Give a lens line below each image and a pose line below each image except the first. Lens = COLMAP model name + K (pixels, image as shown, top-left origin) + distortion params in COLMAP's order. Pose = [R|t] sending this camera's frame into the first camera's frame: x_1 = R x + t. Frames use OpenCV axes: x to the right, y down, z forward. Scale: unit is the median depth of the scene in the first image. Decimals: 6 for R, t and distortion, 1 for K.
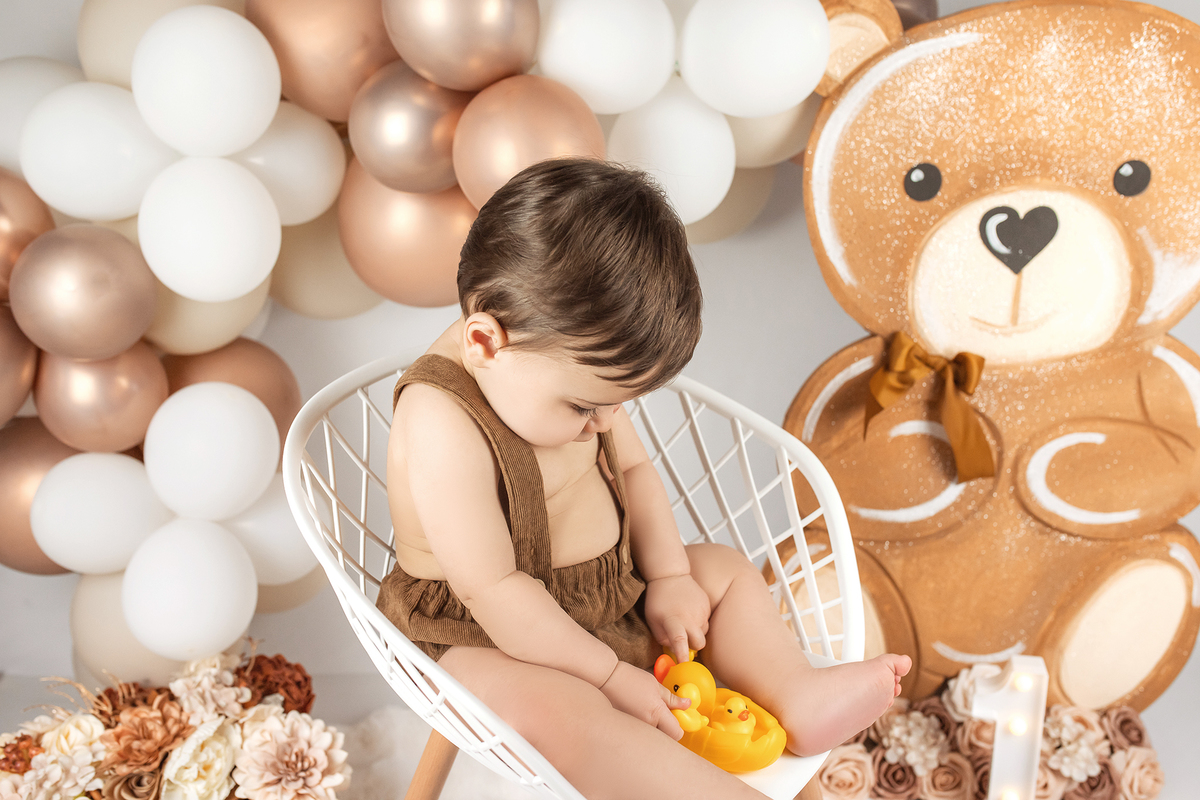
lens RADIAL K [[1160.5, 0, 597.3], [0, 1160.5, 399.9], [0, 0, 1]] dist [-0.067501, 0.085527]
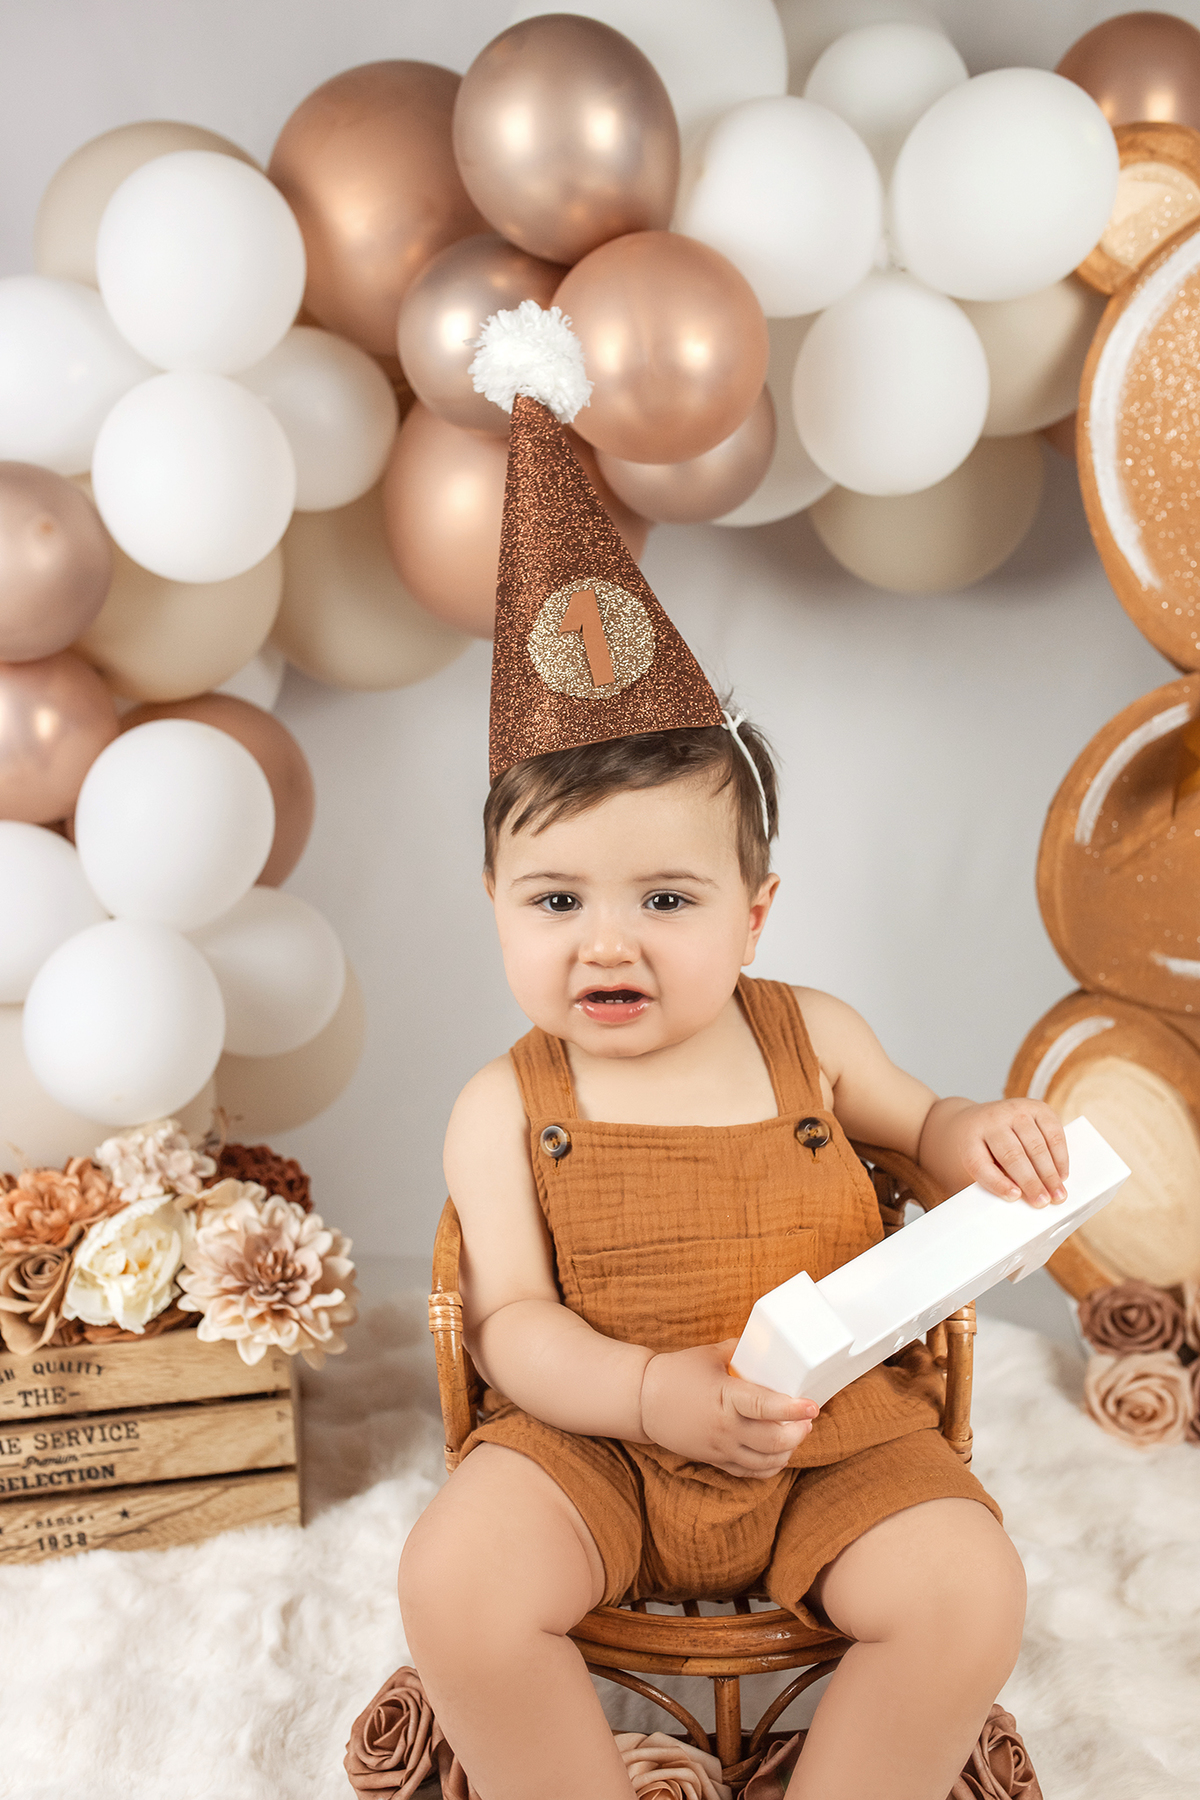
lens RADIAL K [[1737.4, 0, 599.0], [0, 1737.4, 898.7], [0, 0, 1]] dist [-0.064174, 0.078165]
pose [[0.993247, 0.026988, -0.112840, 0.027031], [-0.041209, 0.991216, -0.125665, 0.207040], [0.108458, 0.129467, 0.985634, 0.044049]]
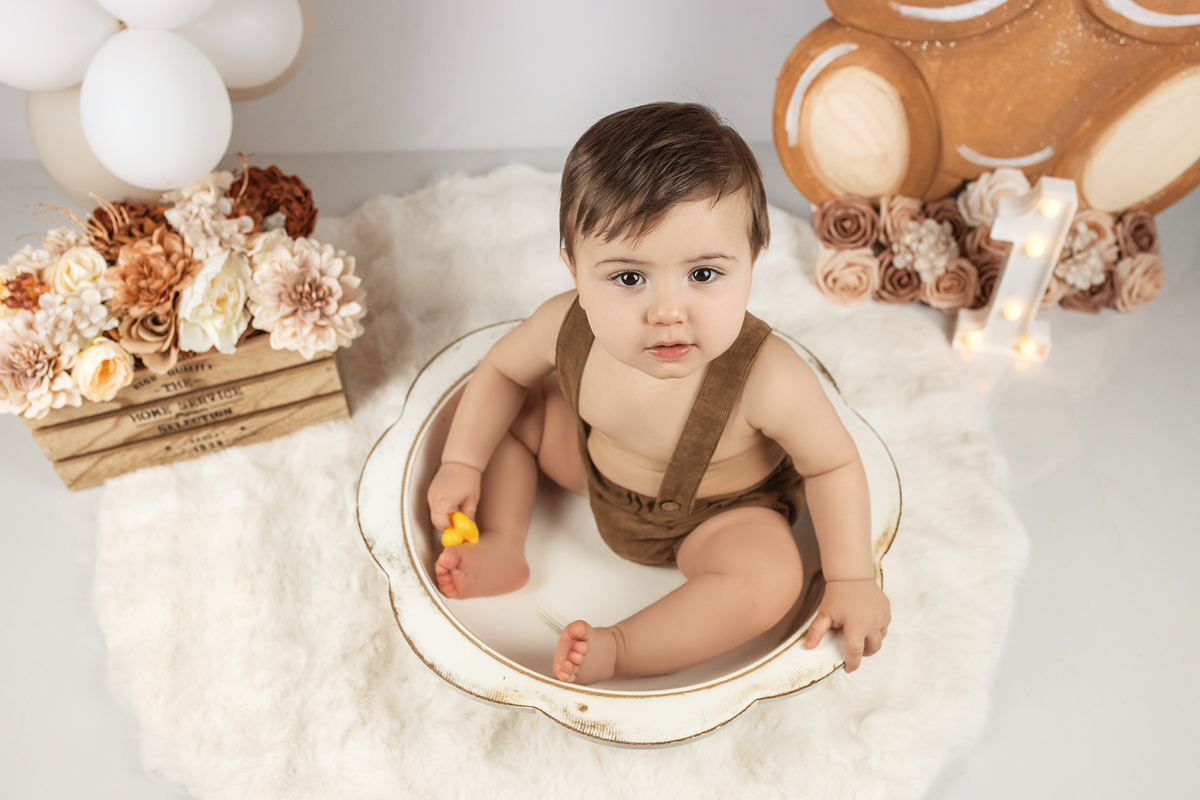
lens RADIAL K [[1158.2, 0, 595.8], [0, 1158.2, 401.9], [0, 0, 1]] dist [-0.064174, 0.078165]
pose [[0.999748, -0.005300, 0.021802, -0.029816], [-0.006809, 0.854220, 0.519866, -0.109604], [-0.021379, -0.519884, 0.853969, 0.104964]]
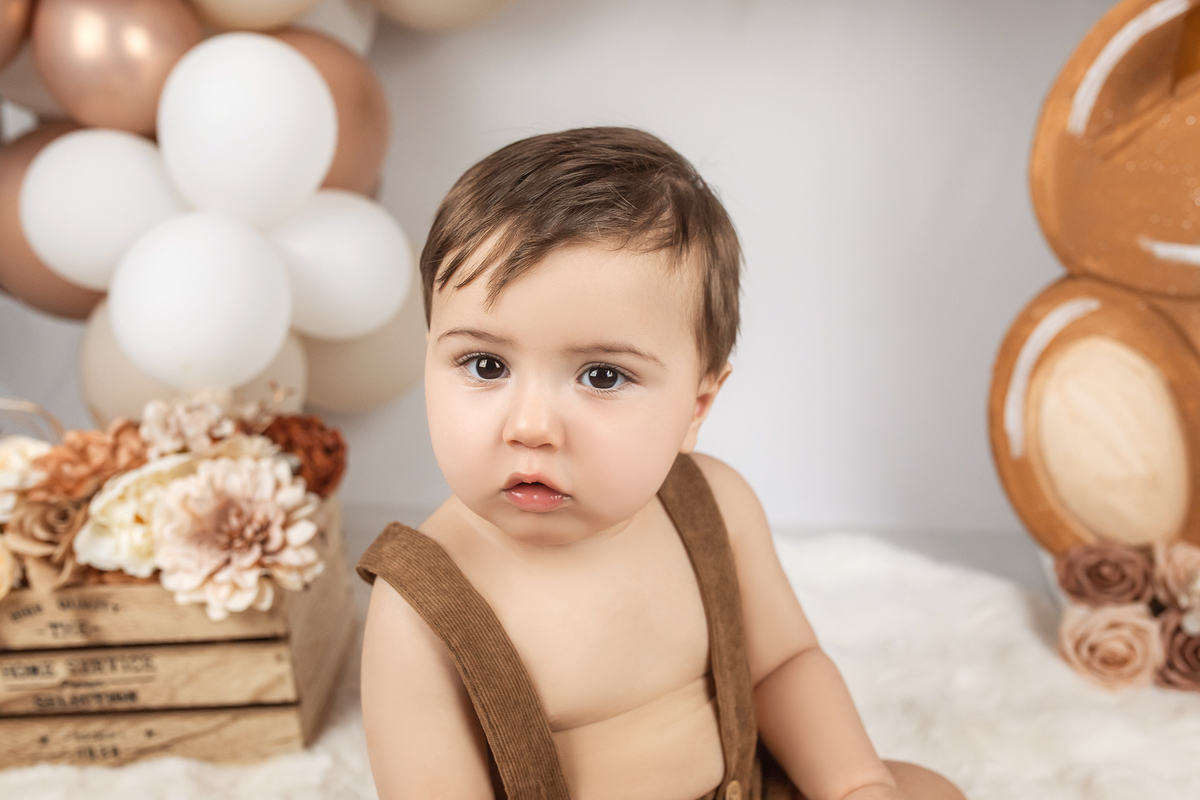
lens RADIAL K [[1158.2, 0, 595.8], [0, 1158.2, 401.9], [0, 0, 1]] dist [-0.064174, 0.078165]
pose [[0.978712, 0.045453, -0.200141, 0.051049], [-0.049457, 0.998663, -0.015048, 0.227970], [0.199190, 0.024626, 0.979651, 0.313238]]
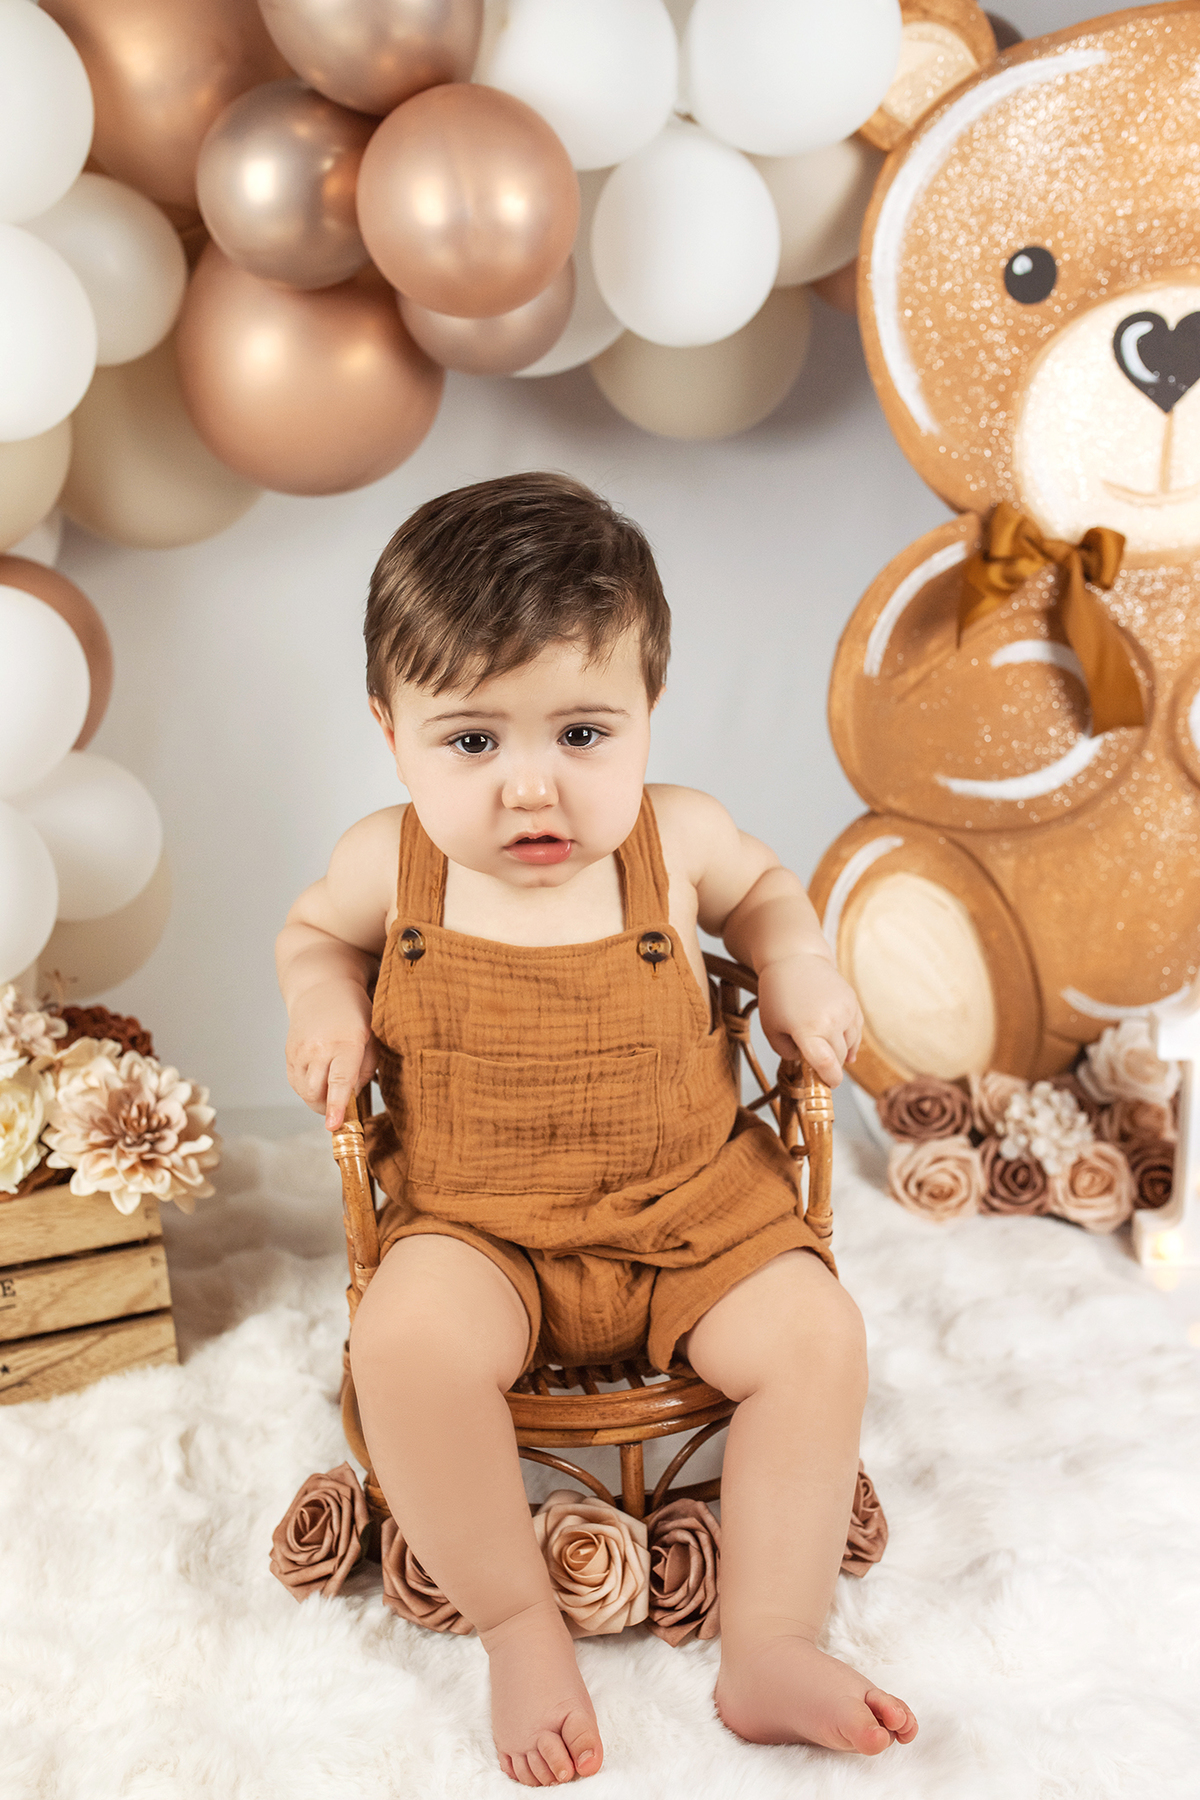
lens RADIAL K [[1740.7, 0, 601.1], [0, 1740.7, 897.7], [0, 0, 1]] dist [-0.067501, 0.085527]
pose [[0.997937, -0.020153, 0.060961, -0.044772], [0.022705, 0.998882, -0.041456, 0.216733], [-0.060057, 0.042754, 0.997279, -0.001991]]
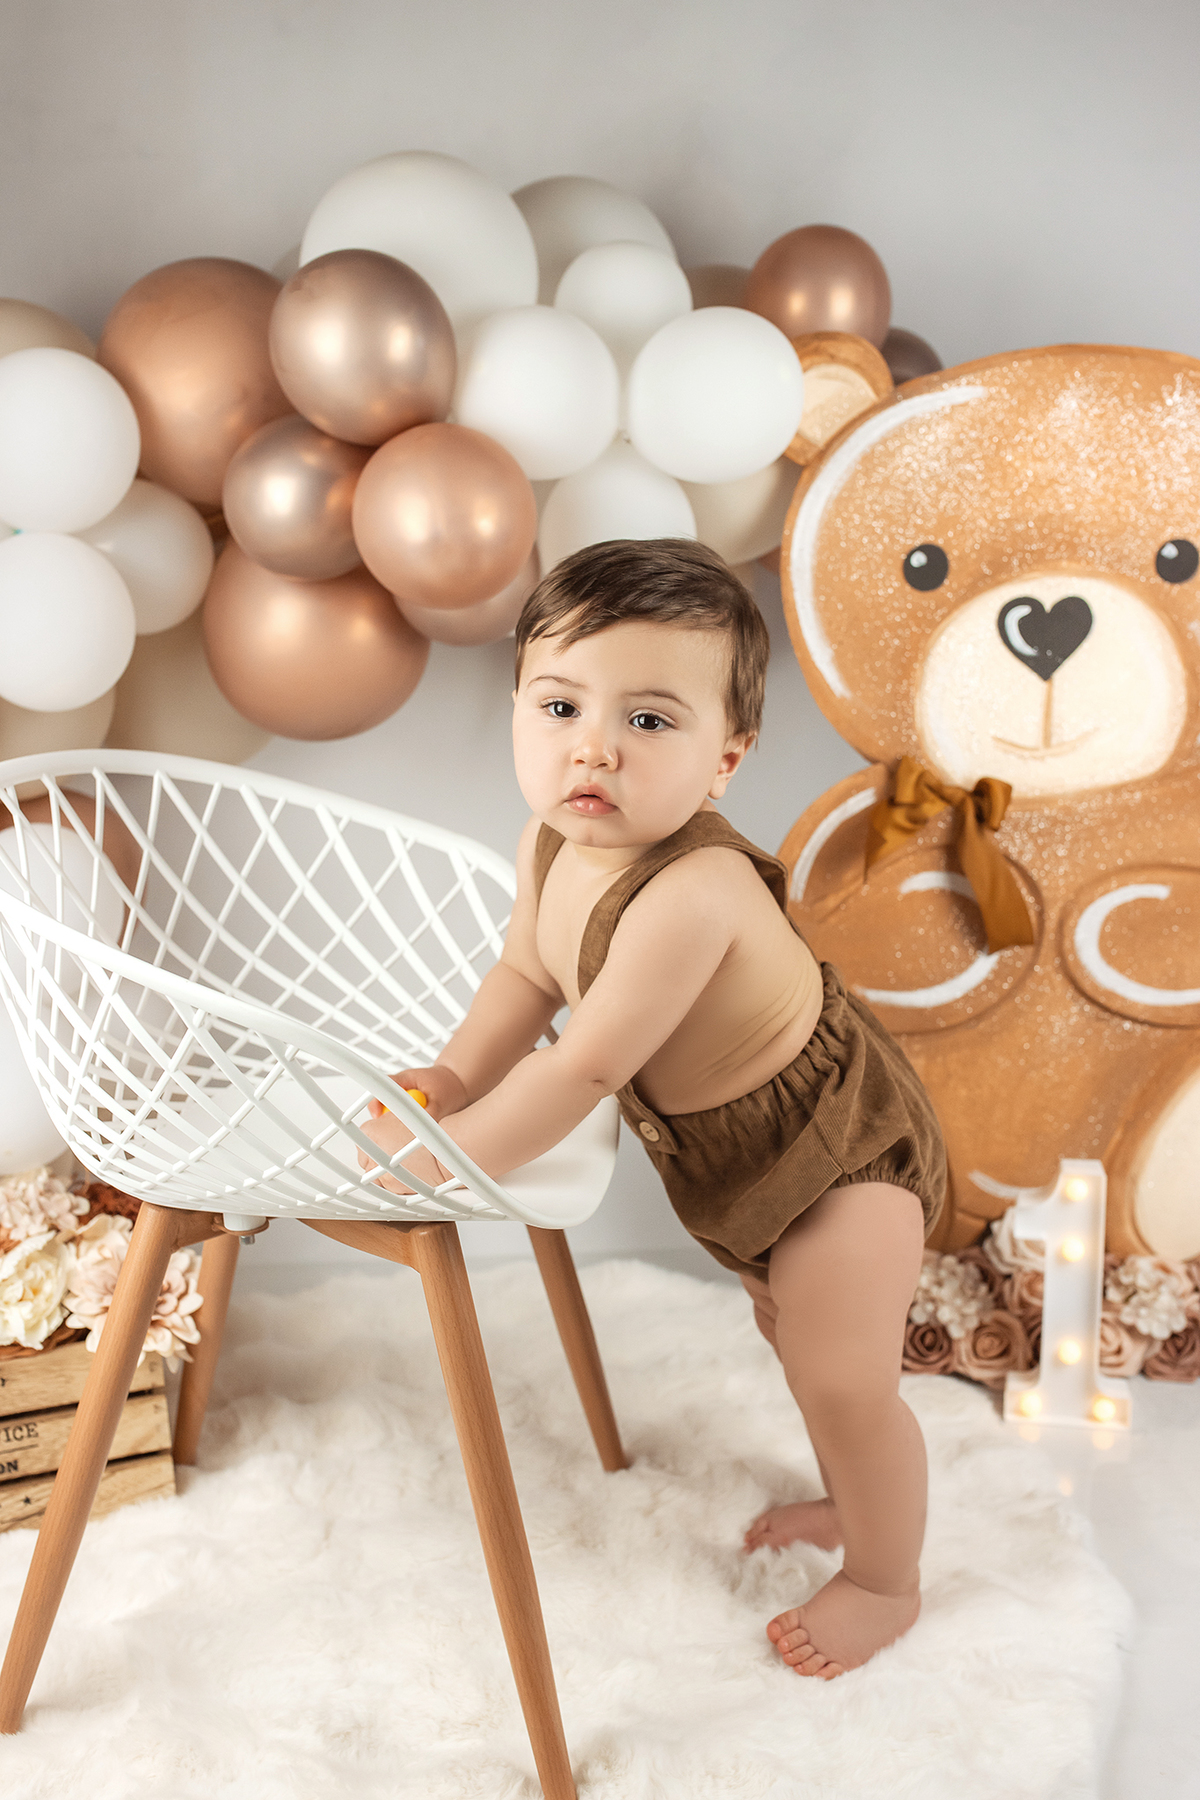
lens RADIAL K [[1740.7, 0, 601.1], [0, 1740.7, 897.7], [0, 0, 1]] dist [-0.067501, 0.085527]
pose [[0.999177, -0.008282, 0.039697, 0.001357], [0.012805, 0.993275, -0.115067, 0.178174], [-0.038478, 0.115481, 0.992564, -0.180867]]
